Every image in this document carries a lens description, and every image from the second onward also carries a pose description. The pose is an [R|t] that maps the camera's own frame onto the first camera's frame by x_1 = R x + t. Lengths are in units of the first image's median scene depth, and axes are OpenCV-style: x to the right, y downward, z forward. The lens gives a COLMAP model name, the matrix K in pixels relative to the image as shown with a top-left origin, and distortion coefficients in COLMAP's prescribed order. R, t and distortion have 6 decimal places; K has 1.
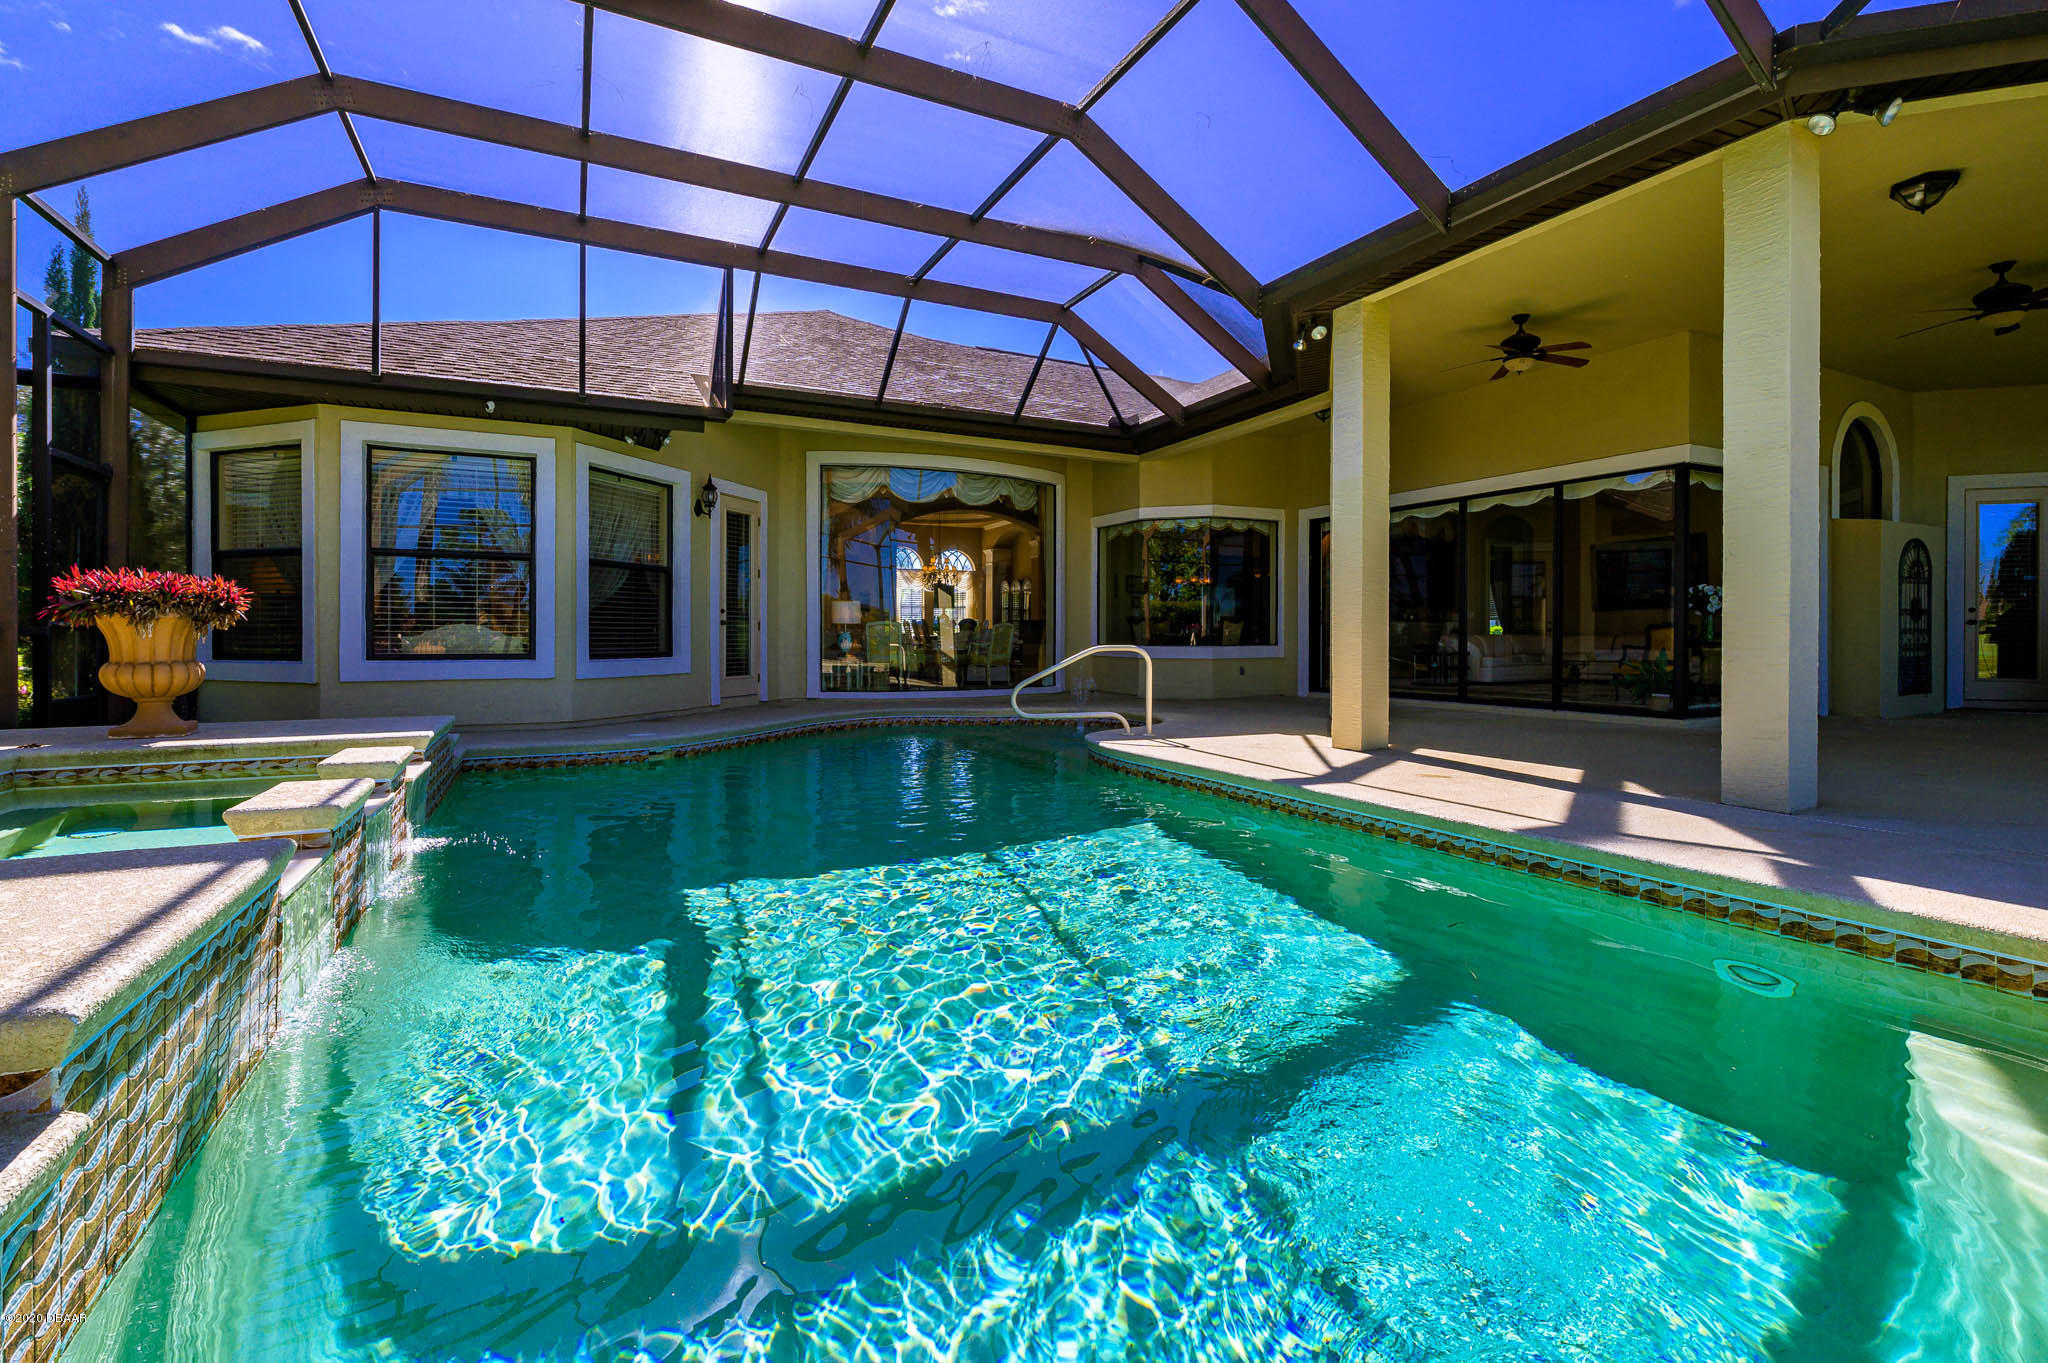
lens RADIAL K [[910.5, 0, 1018.1], [0, 910.5, 643.4], [0, 0, 1]] dist [-0.003770, -0.003044]
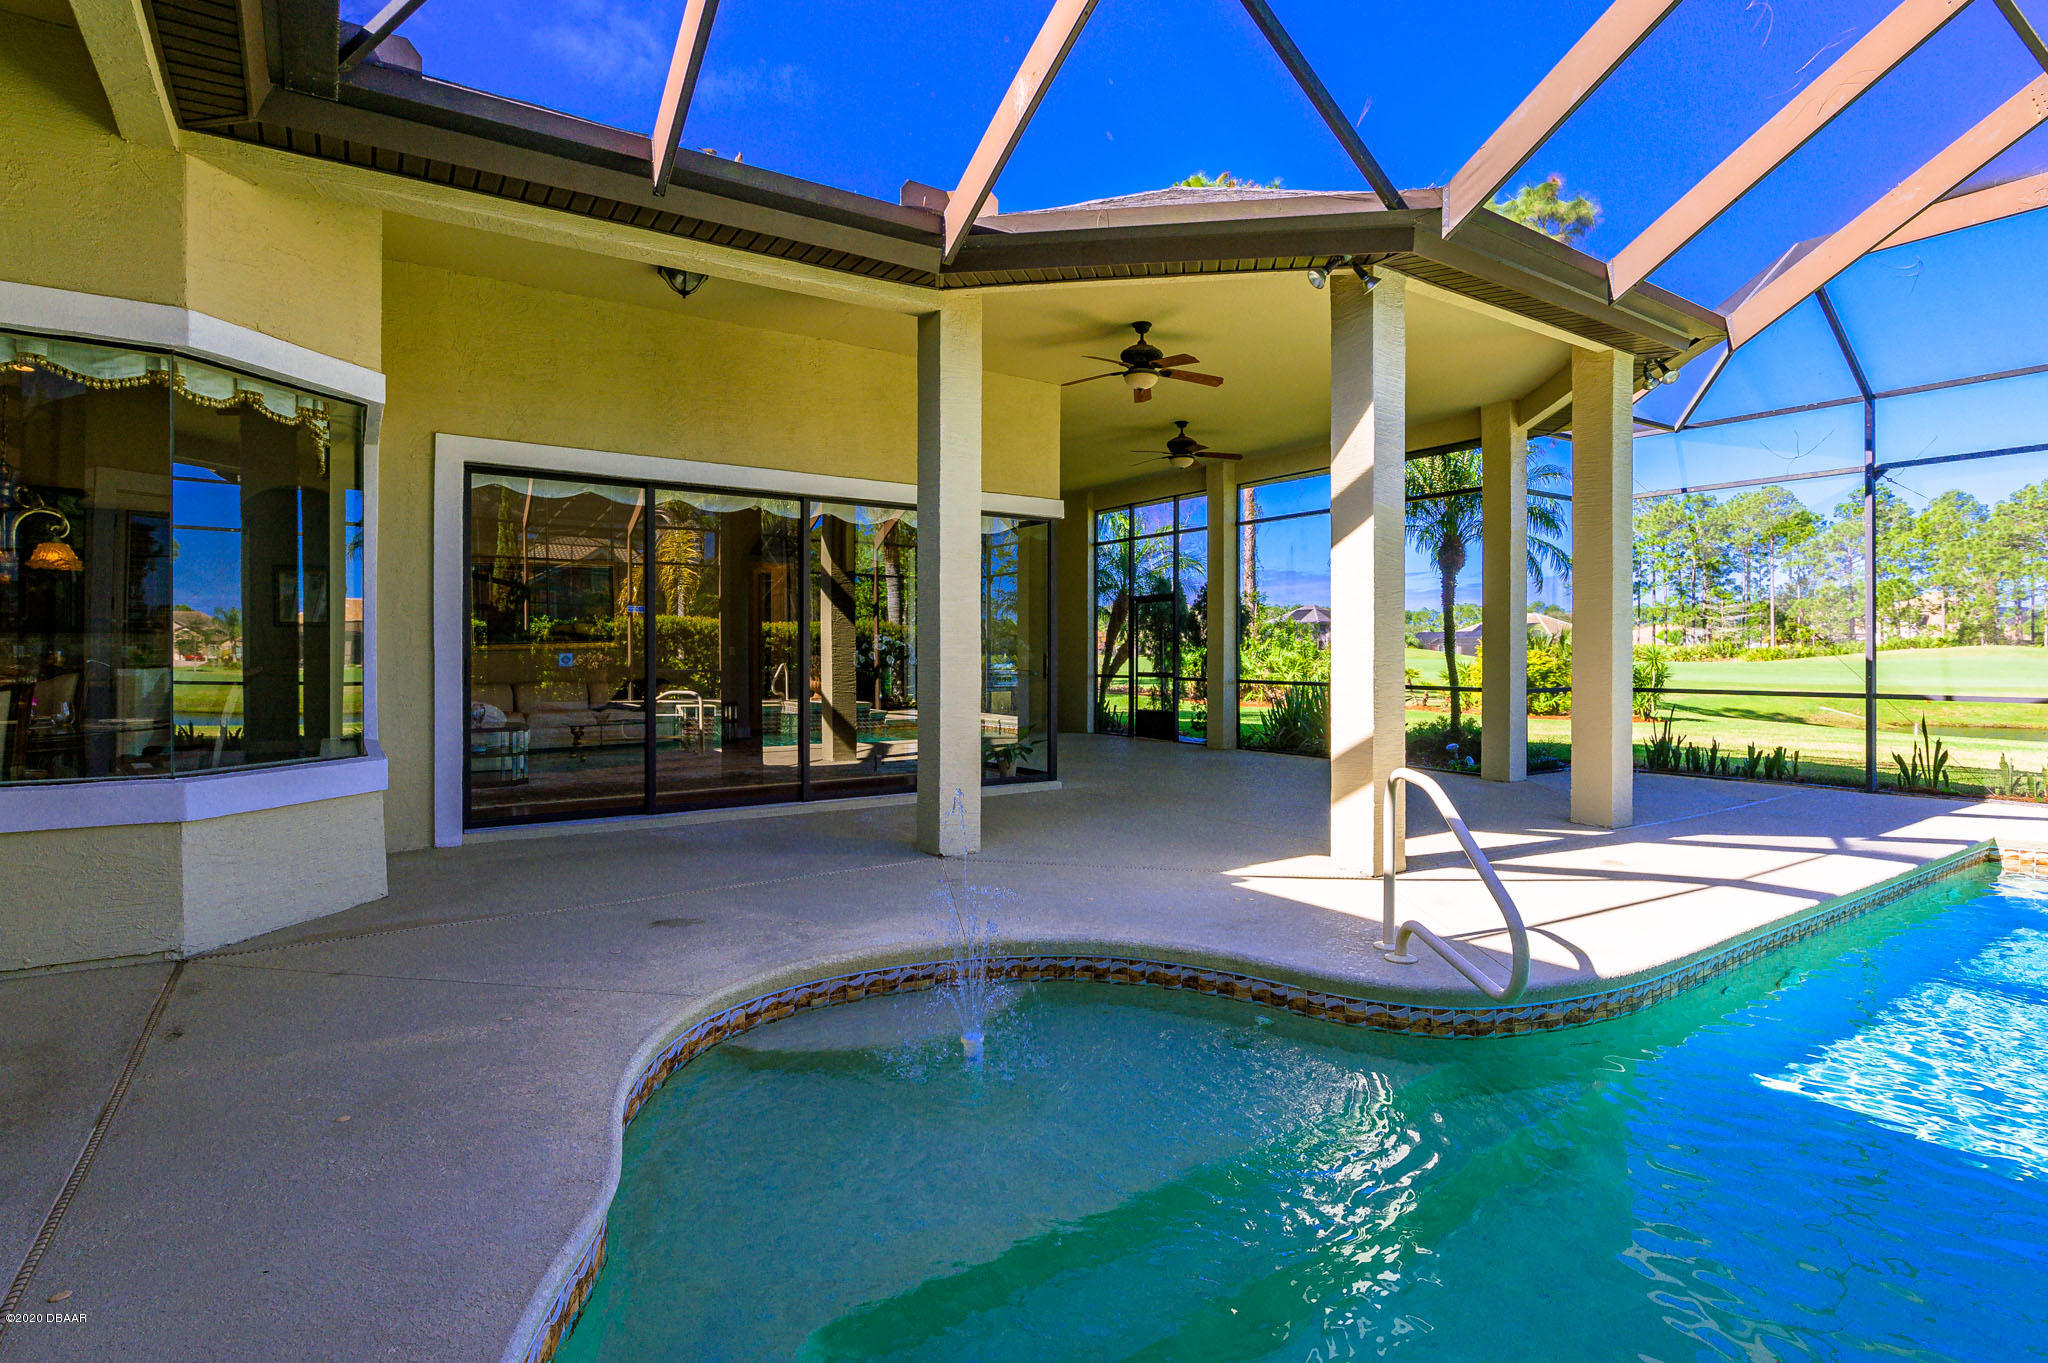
lens RADIAL K [[1011.0, 0, 1033.9], [0, 1011.0, 656.0], [0, 0, 1]] dist [-0.003017, -0.001349]
pose [[-0.146625, 0.000474, 0.989192, -0.299690], [0.007234, 0.999974, 0.000593, -0.044322], [-0.989166, 0.007243, -0.146625, 1.038907]]
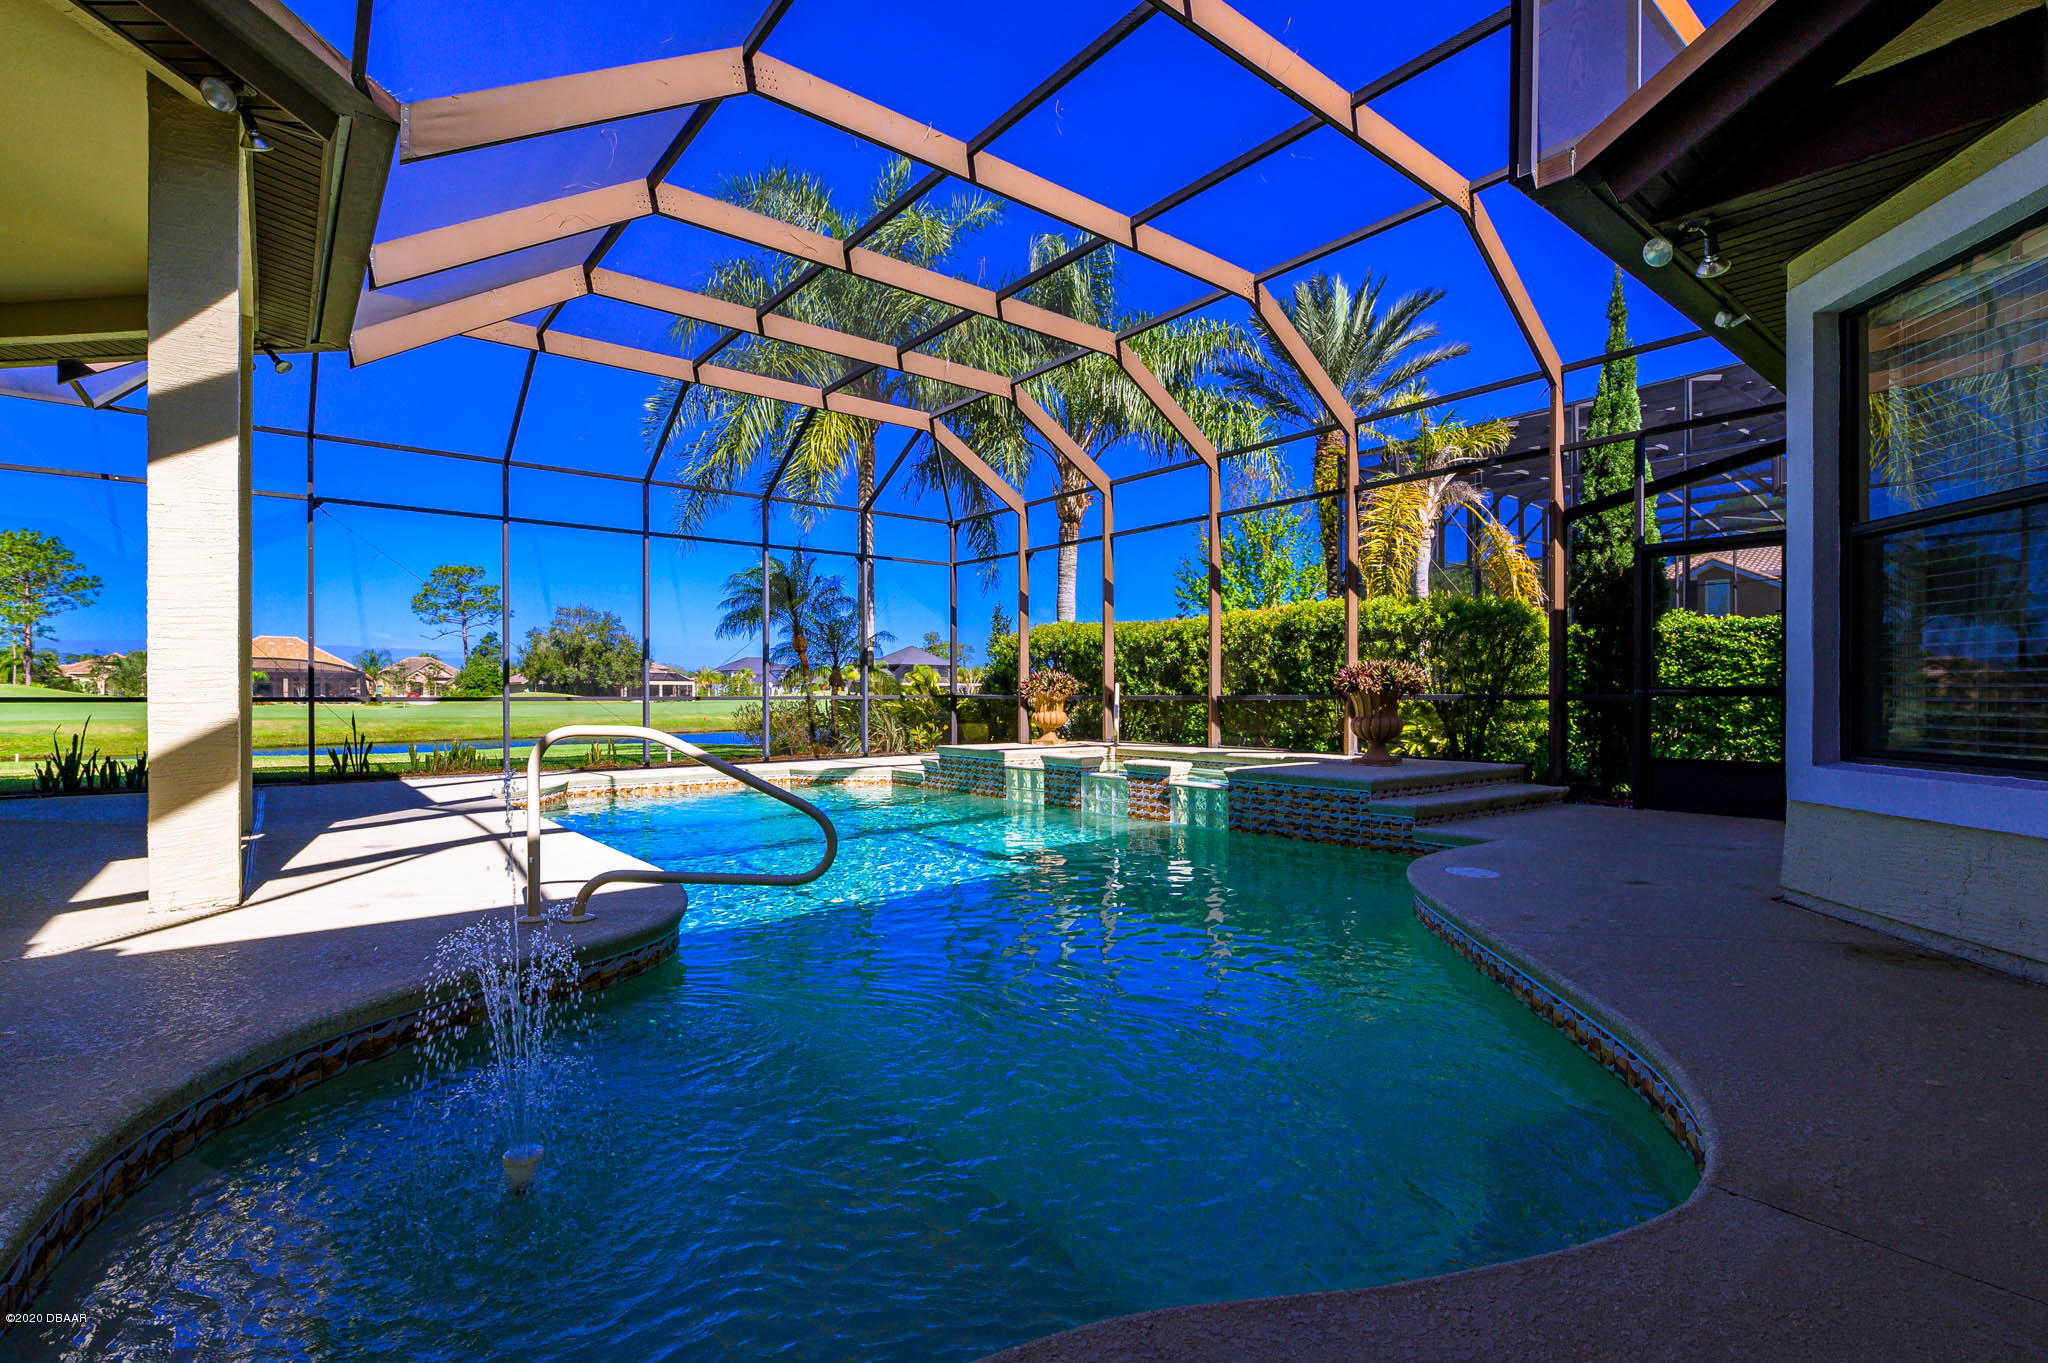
lens RADIAL K [[910.5, 0, 1014.9], [0, 910.5, 696.0], [0, 0, 1]] dist [-0.003770, -0.003044]
pose [[-0.975928, 0.000156, -0.218095, 0.001262], [-0.001230, 0.999980, 0.006221, -0.011033], [0.218091, 0.006339, -0.975908, 1.231411]]
